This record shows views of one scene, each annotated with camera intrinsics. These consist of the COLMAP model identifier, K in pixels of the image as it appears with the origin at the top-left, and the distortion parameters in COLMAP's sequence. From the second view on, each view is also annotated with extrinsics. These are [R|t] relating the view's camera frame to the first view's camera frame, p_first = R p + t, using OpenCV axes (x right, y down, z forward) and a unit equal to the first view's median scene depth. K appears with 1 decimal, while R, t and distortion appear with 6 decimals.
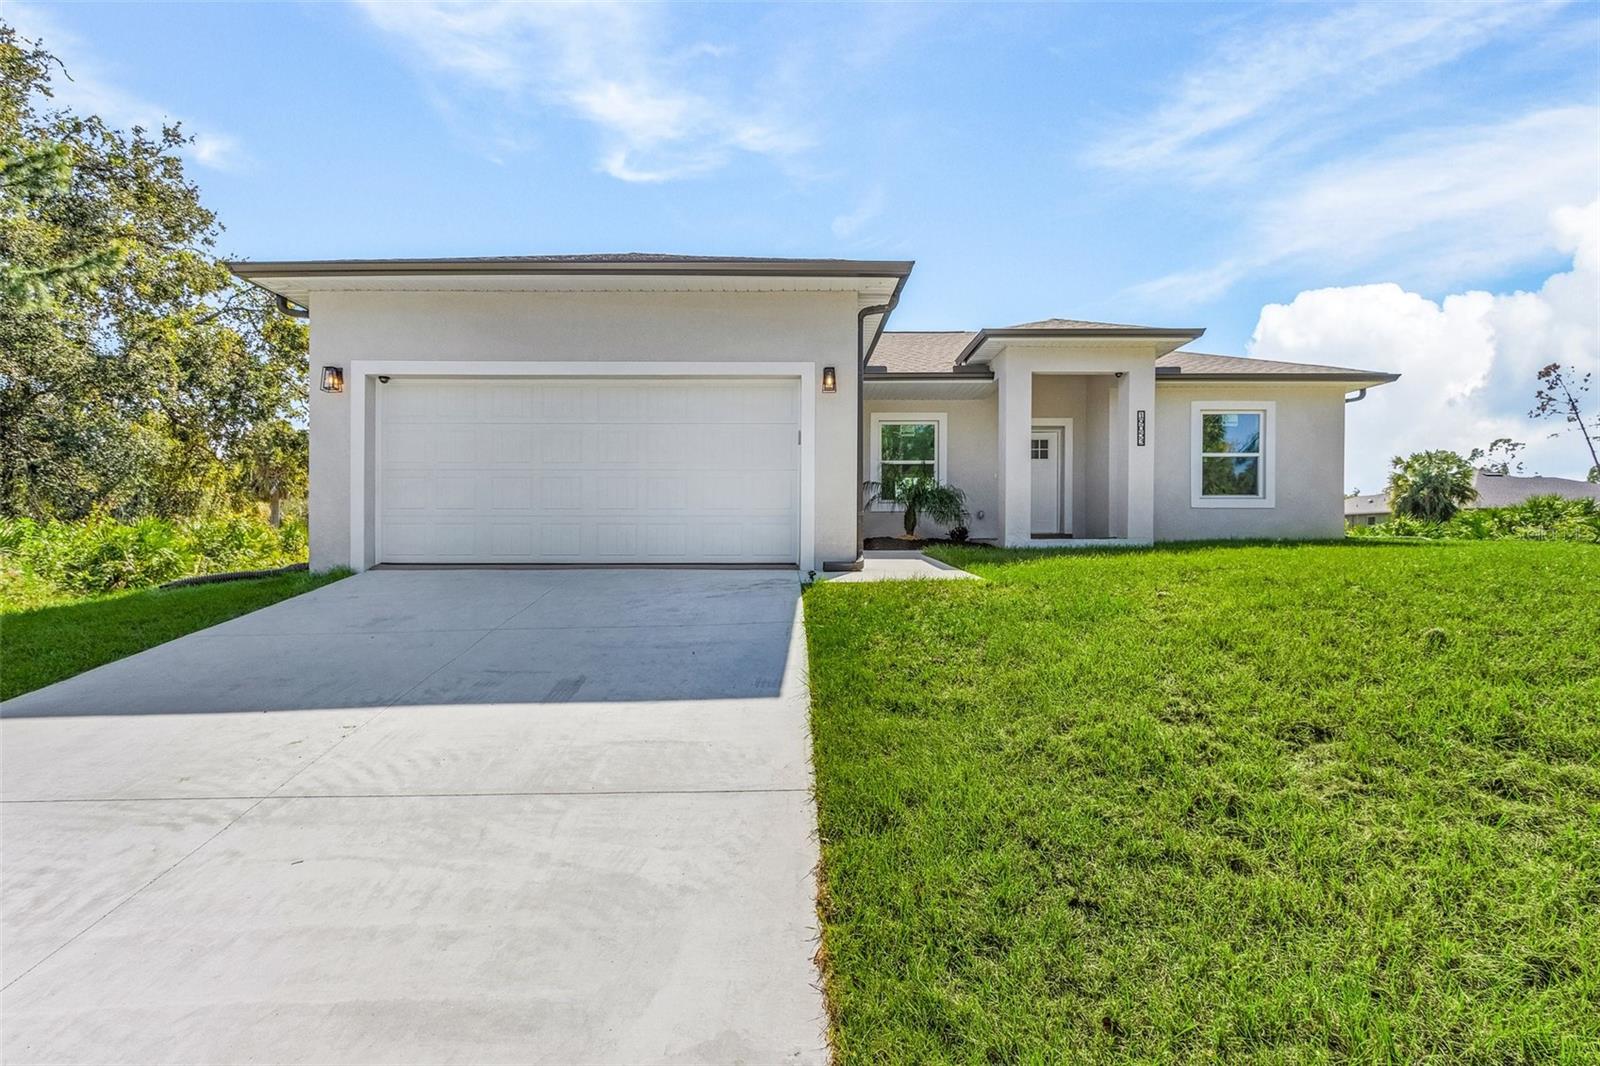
lens RADIAL K [[766.5, 0, 767.3], [0, 766.5, 529.1], [0, 0, 1]] dist [-0.000368, 0.000331]
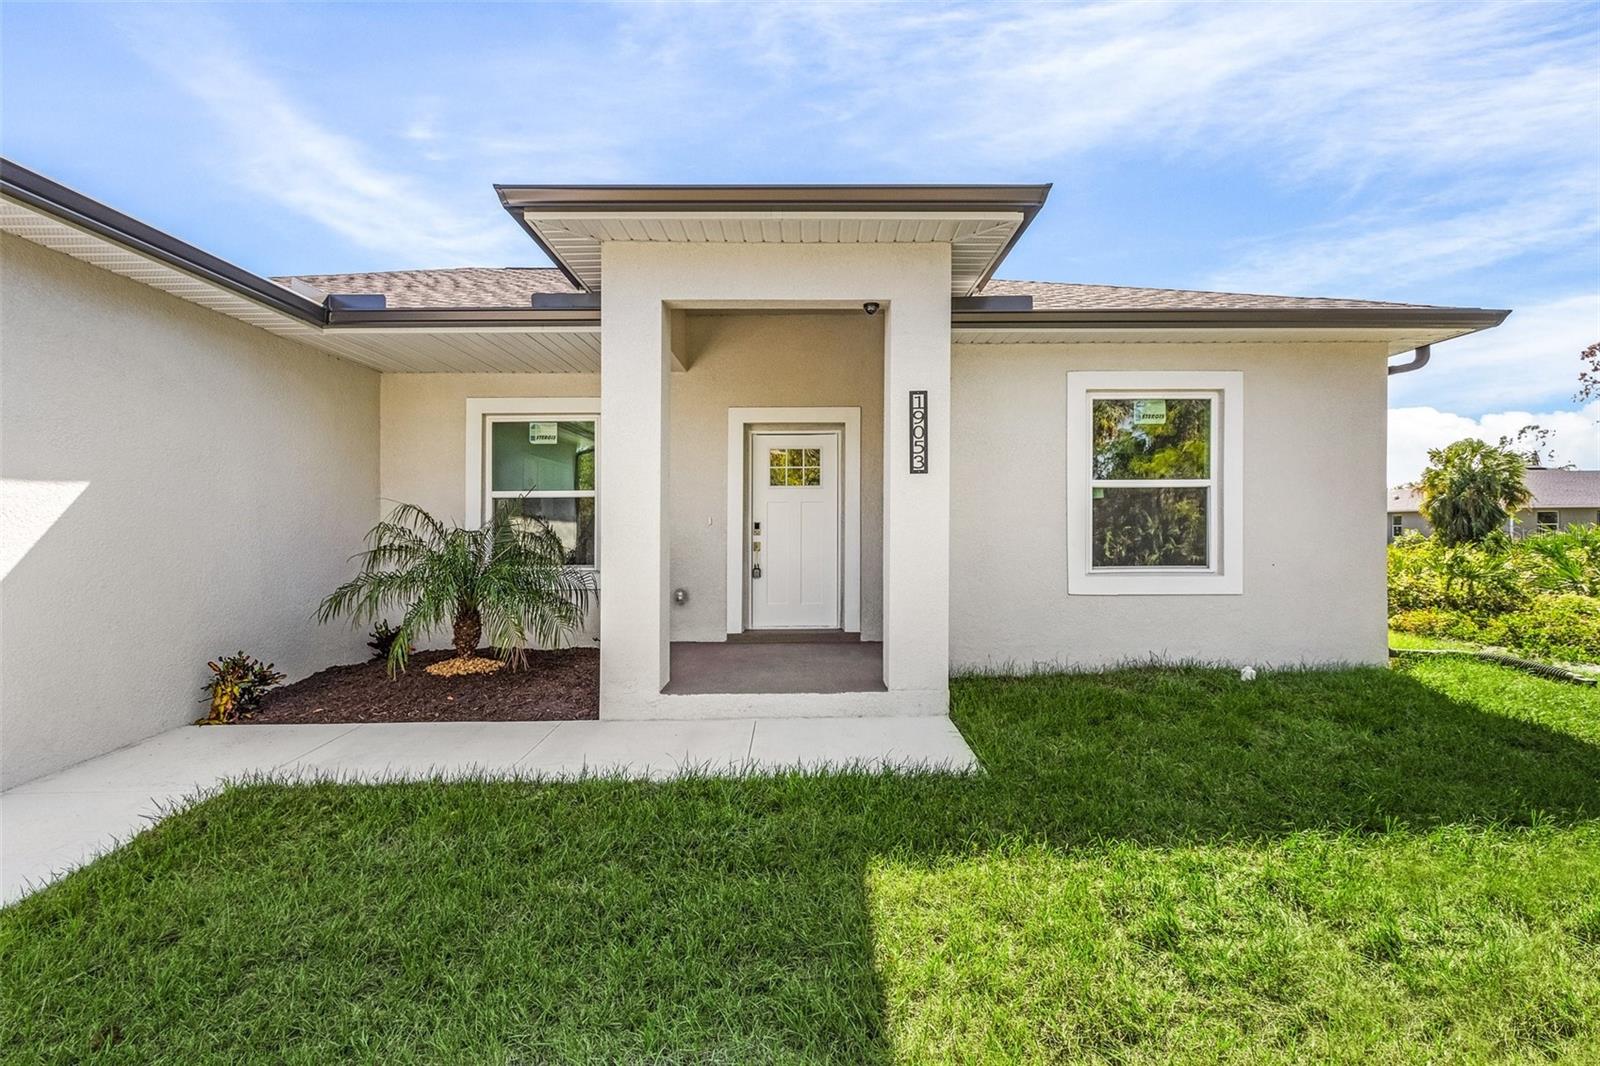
lens RADIAL K [[762.9, 0, 796.8], [0, 762.9, 516.1], [0, 0, 1]] dist [-0.000274, -0.000974]
pose [[0.999978, -0.004341, 0.004916, 0.391750], [0.004343, 0.999991, -0.000209, -0.079626], [-0.004915, 0.000230, 0.999988, 0.539046]]
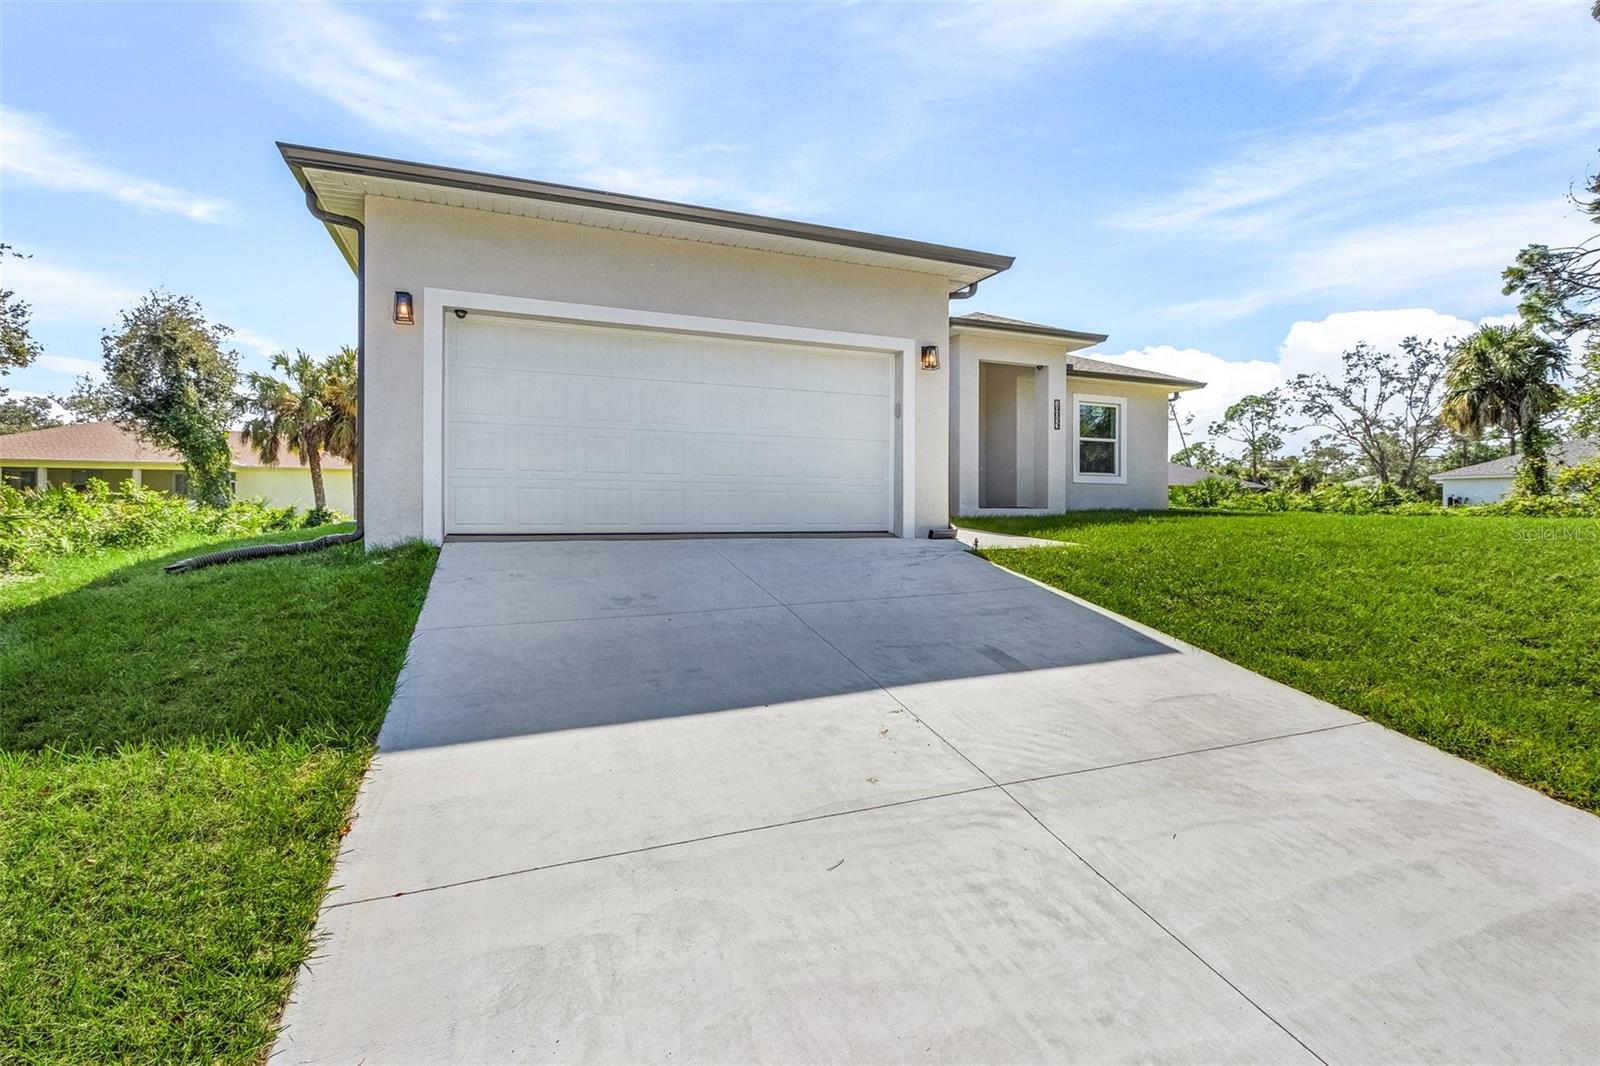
lens RADIAL K [[762.9, 0, 796.8], [0, 762.9, 516.1], [0, 0, 1]] dist [-0.000274, -0.000974]
pose [[0.927238, 0.003033, 0.374460, -0.299872], [-0.013729, 0.999570, 0.025900, -0.001012], [-0.374221, -0.029156, 0.926881, 0.055299]]
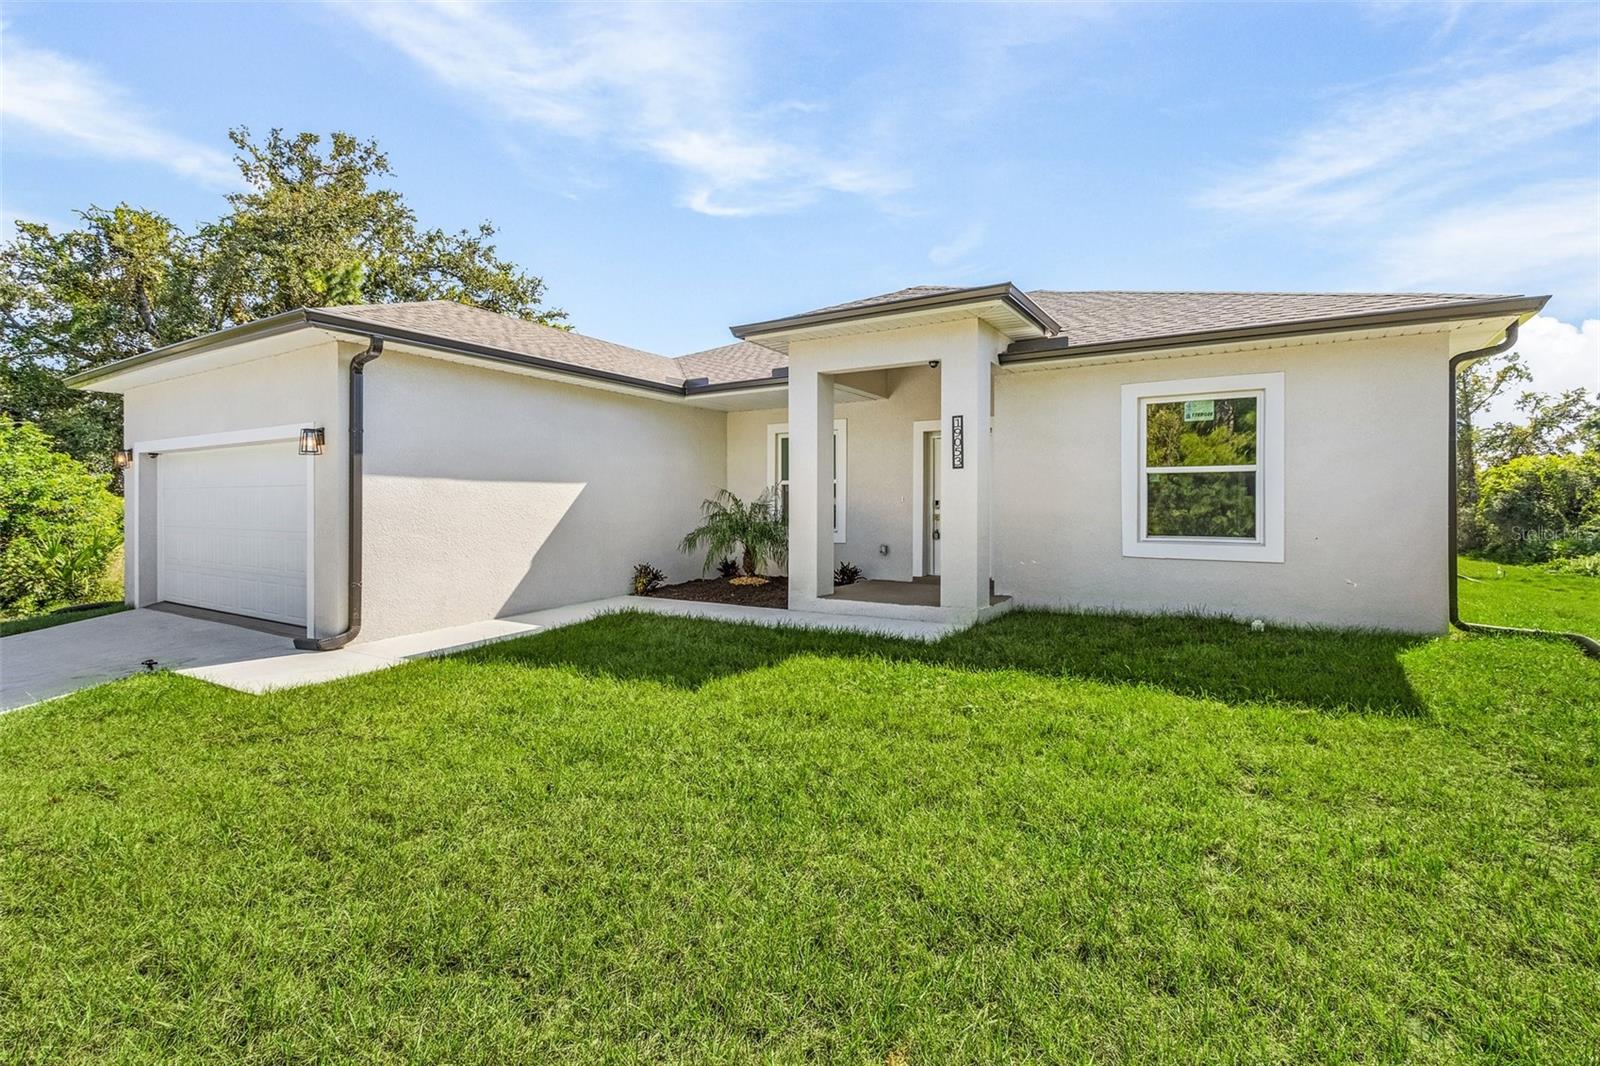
lens RADIAL K [[762.9, 0, 796.8], [0, 762.9, 516.1], [0, 0, 1]] dist [-0.000274, -0.000974]
pose [[0.830169, 0.009880, -0.557424, 0.695543], [0.004437, 0.999694, 0.024328, -0.078967], [0.557494, -0.022670, 0.829871, 0.349249]]
